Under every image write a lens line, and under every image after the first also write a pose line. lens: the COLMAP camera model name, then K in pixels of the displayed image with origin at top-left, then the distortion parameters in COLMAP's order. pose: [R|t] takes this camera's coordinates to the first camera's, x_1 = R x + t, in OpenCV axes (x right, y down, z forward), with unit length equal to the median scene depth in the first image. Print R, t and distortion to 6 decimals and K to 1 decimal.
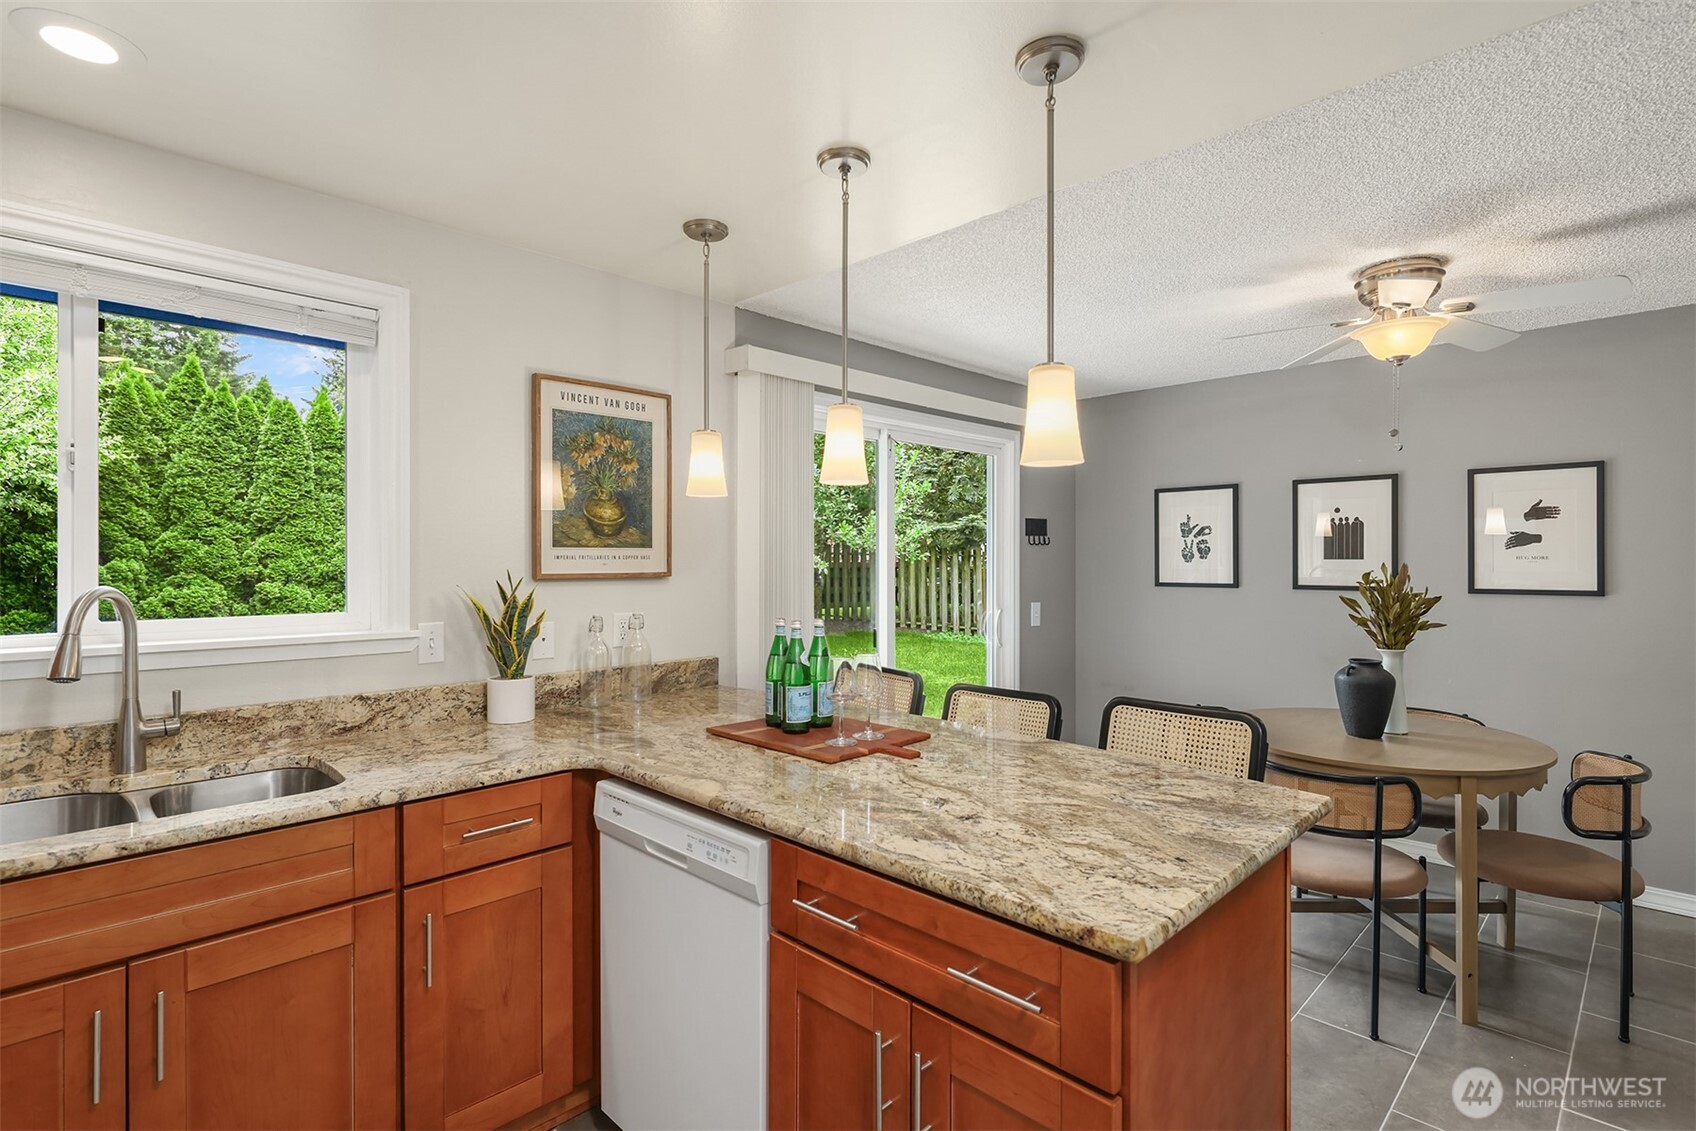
lens RADIAL K [[812.2, 0, 851.0], [0, 812.2, 559.7], [0, 0, 1]] dist [0.002108, -0.000872]
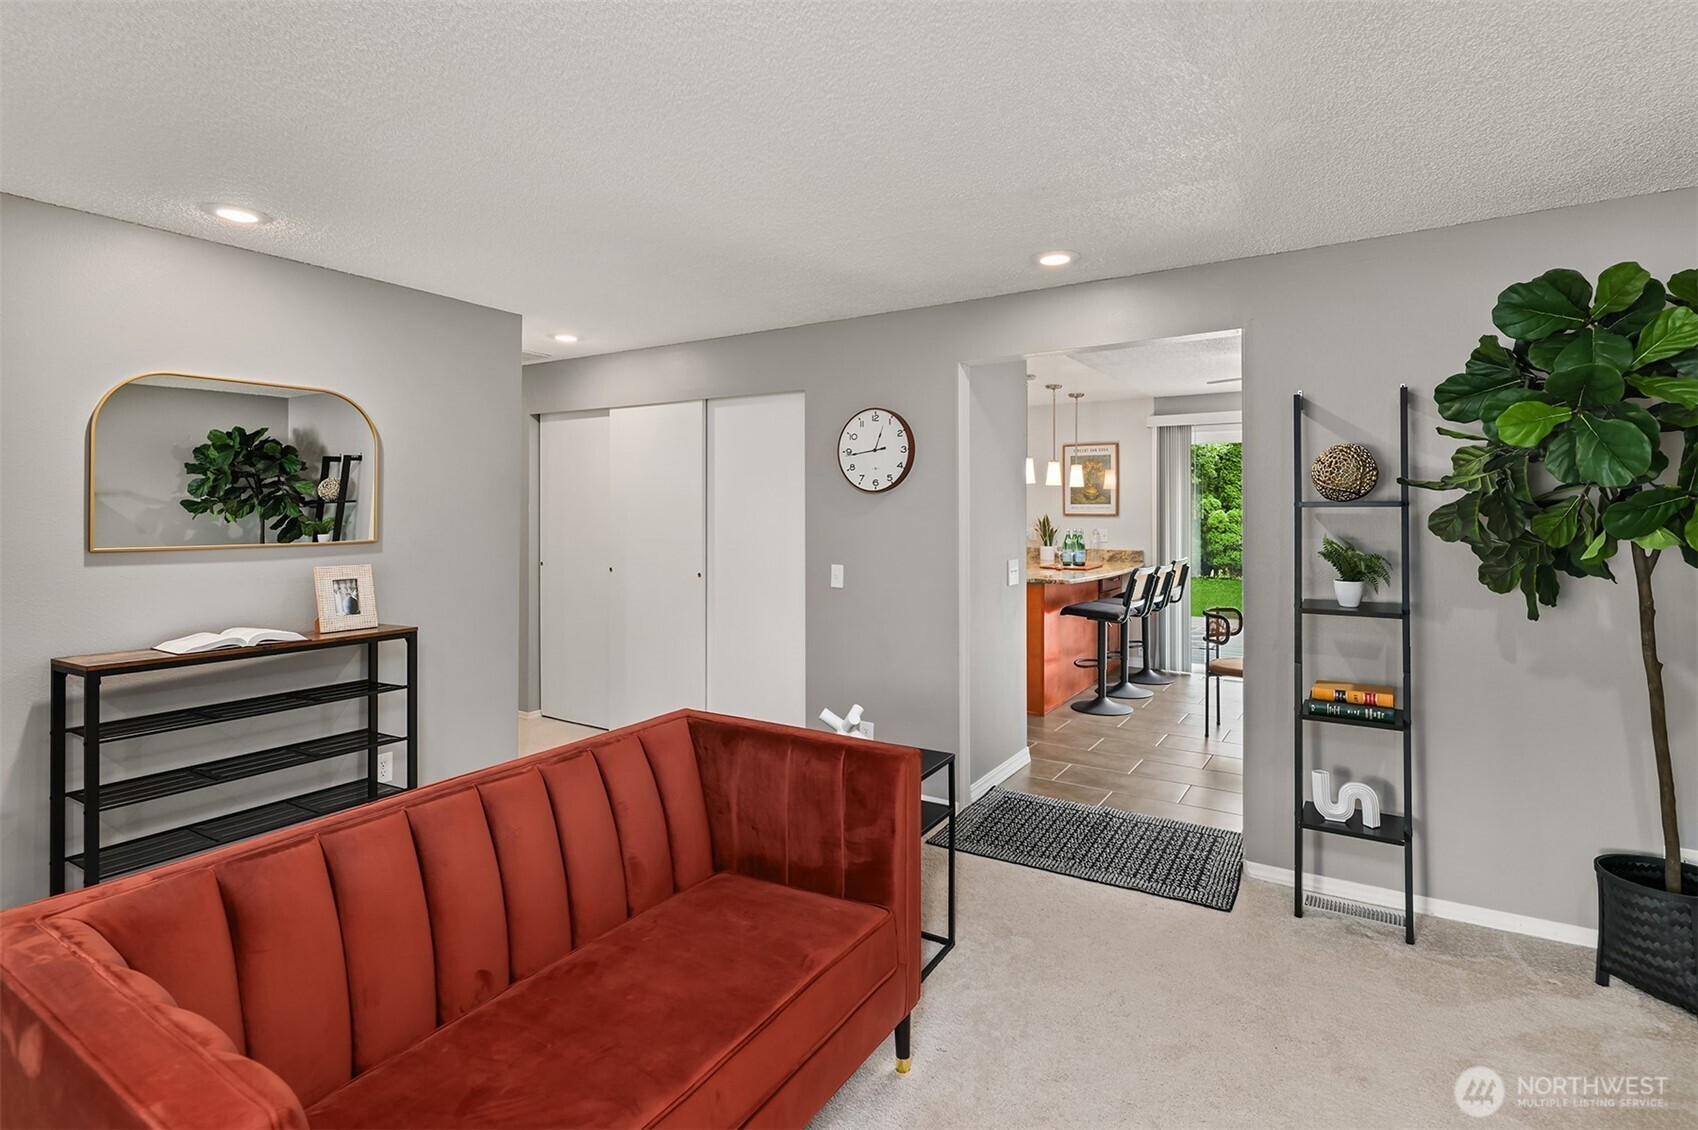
lens RADIAL K [[817.3, 0, 851.3], [0, 817.3, 512.6], [0, 0, 1]] dist [0.003143, -0.000691]
pose [[0.207920, 0.005526, -0.978130, 2.270880], [-0.003001, 0.999983, 0.005011, 0.001491], [0.978141, 0.001893, 0.207933, -0.354172]]
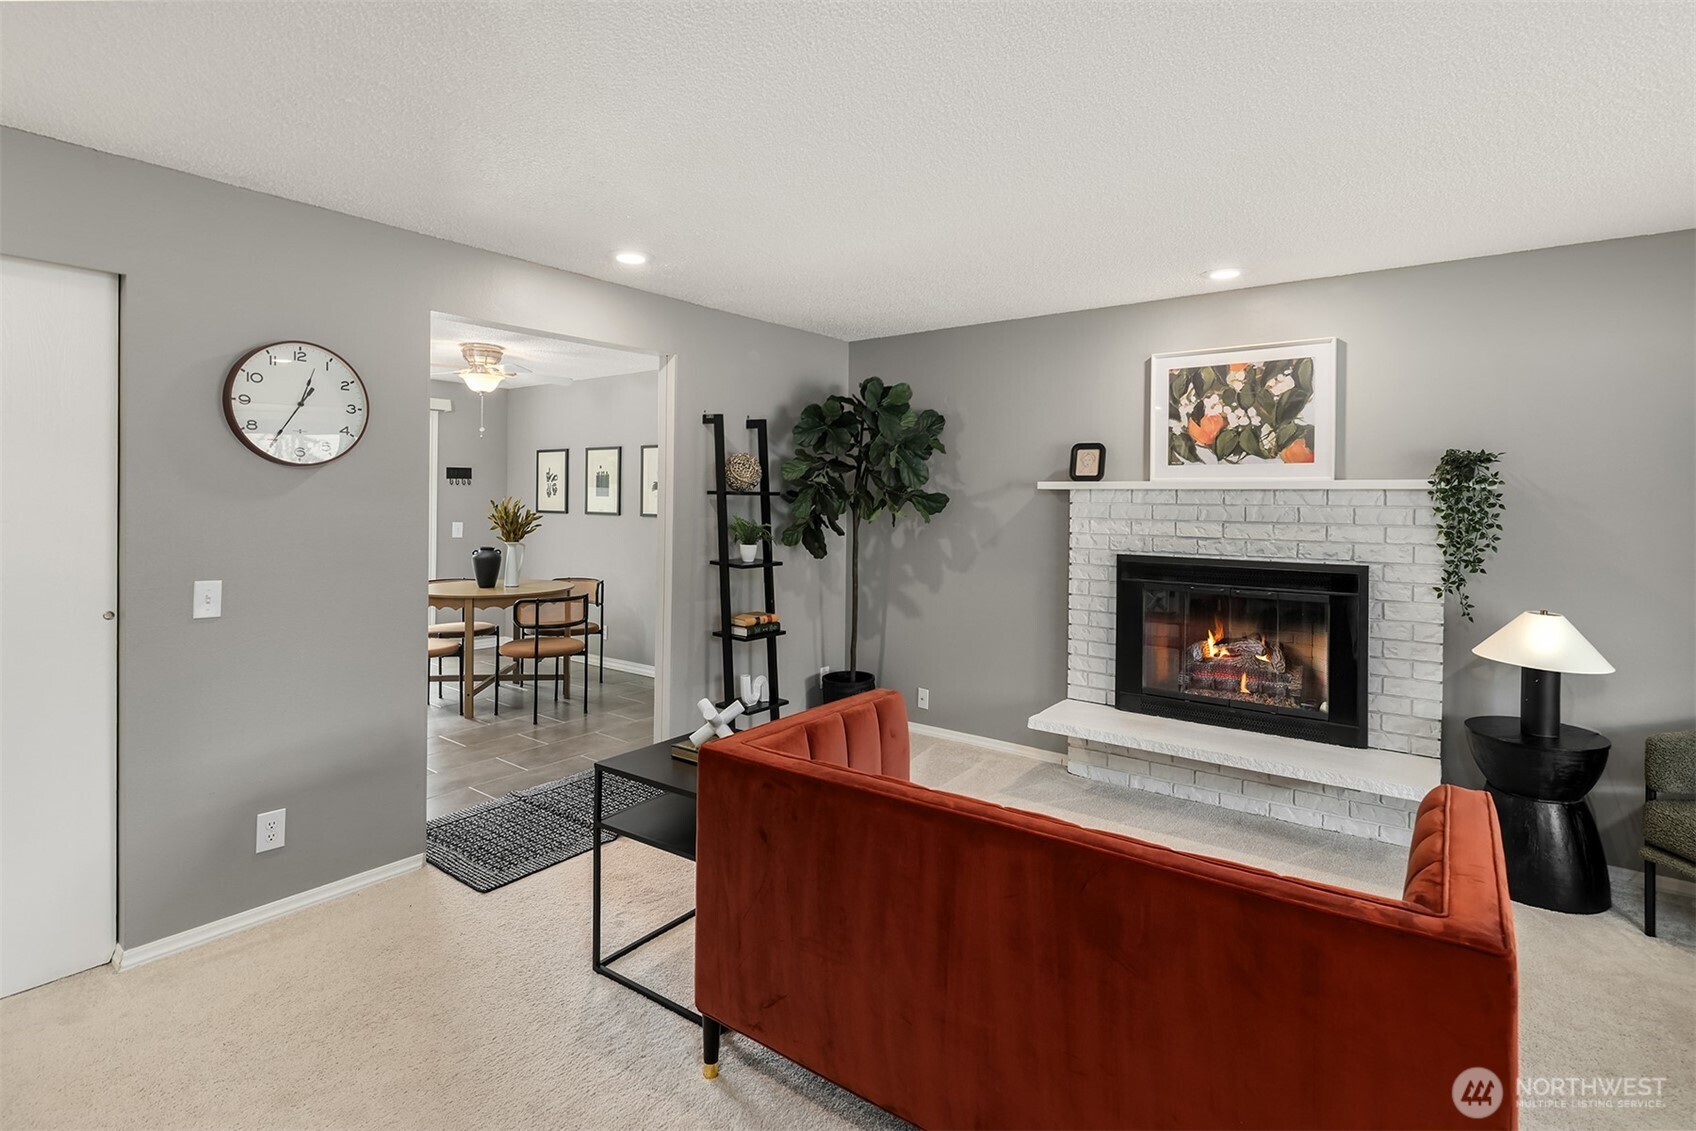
lens RADIAL K [[816.3, 0, 850.3], [0, 816.3, 513.1], [0, 0, 1]] dist [0.003143, -0.000691]
pose [[0.990539, 0.014832, 0.136425, 1.333774], [-0.016700, 0.999782, 0.012559, 0.006385], [-0.136209, -0.014718, 0.990571, -1.112777]]
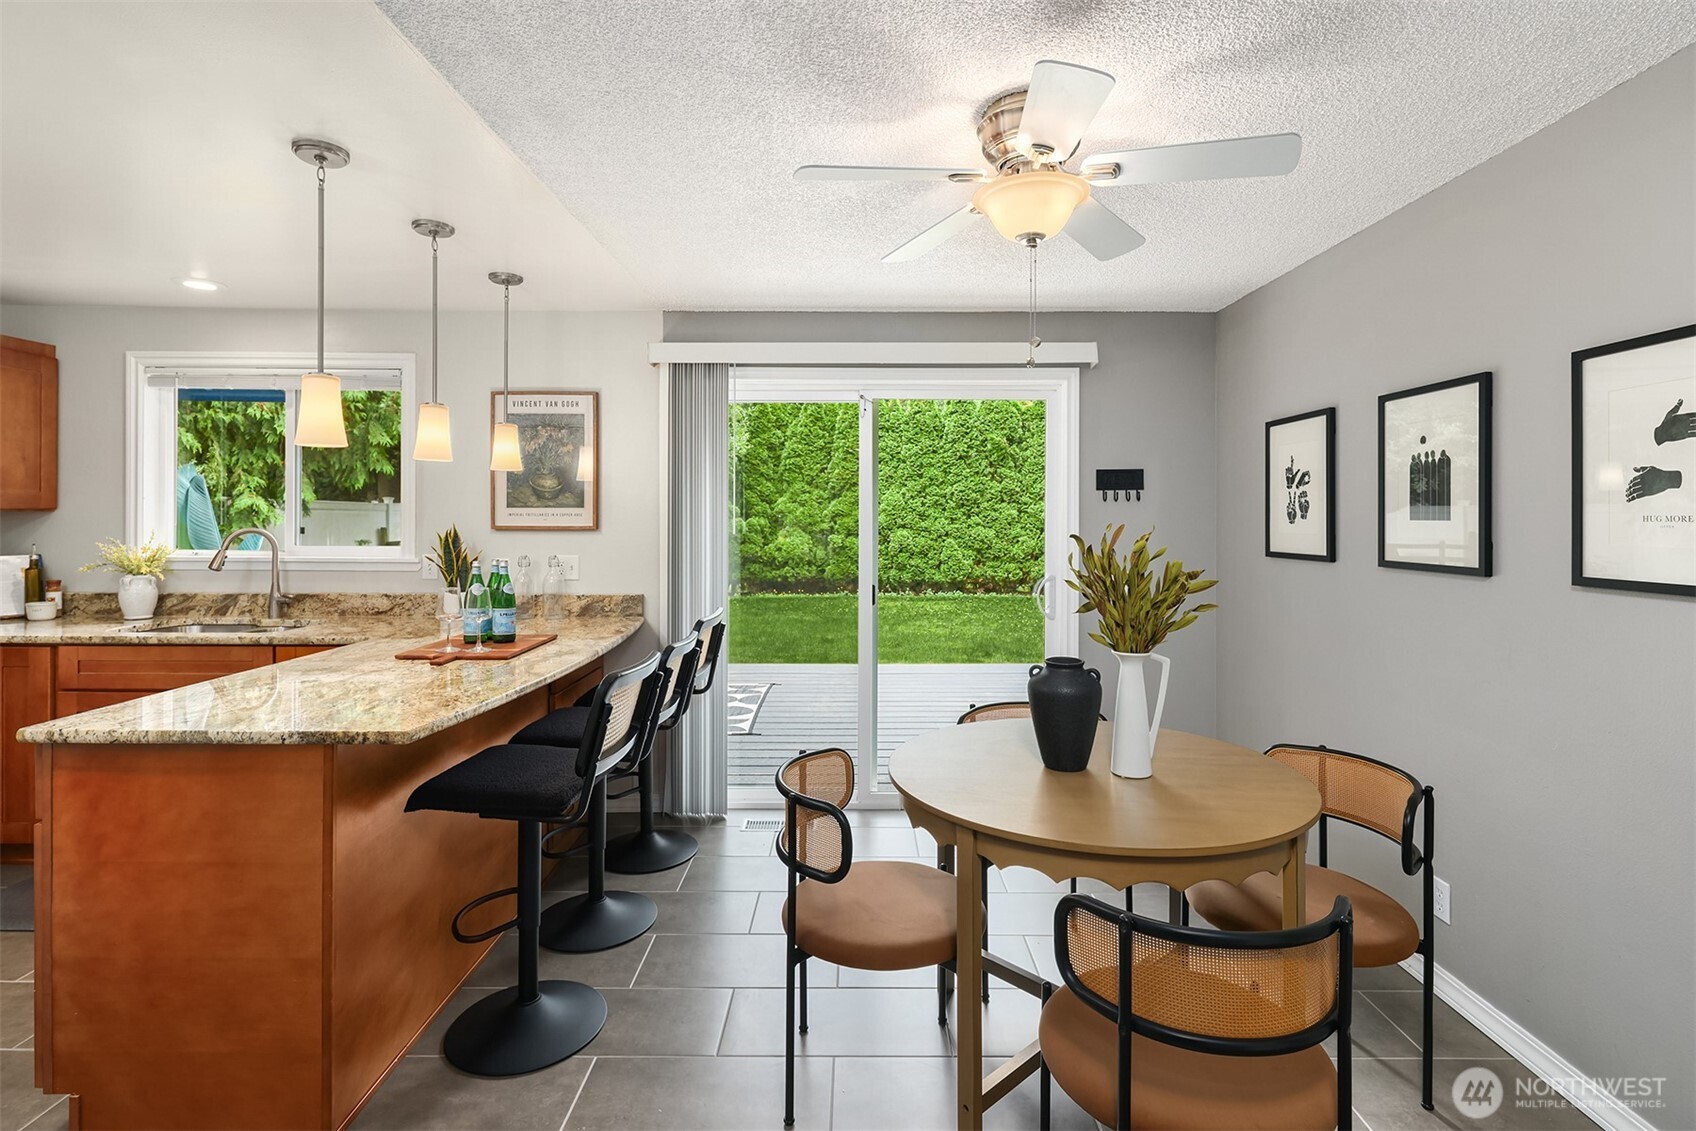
lens RADIAL K [[816.3, 0, 850.3], [0, 816.3, 513.1], [0, 0, 1]] dist [0.003143, -0.000691]
pose [[0.704350, -0.000636, -0.709853, 1.109939], [-0.004871, 0.999972, -0.005730, -0.000283], [0.709836, 0.007494, 0.704327, 0.395371]]
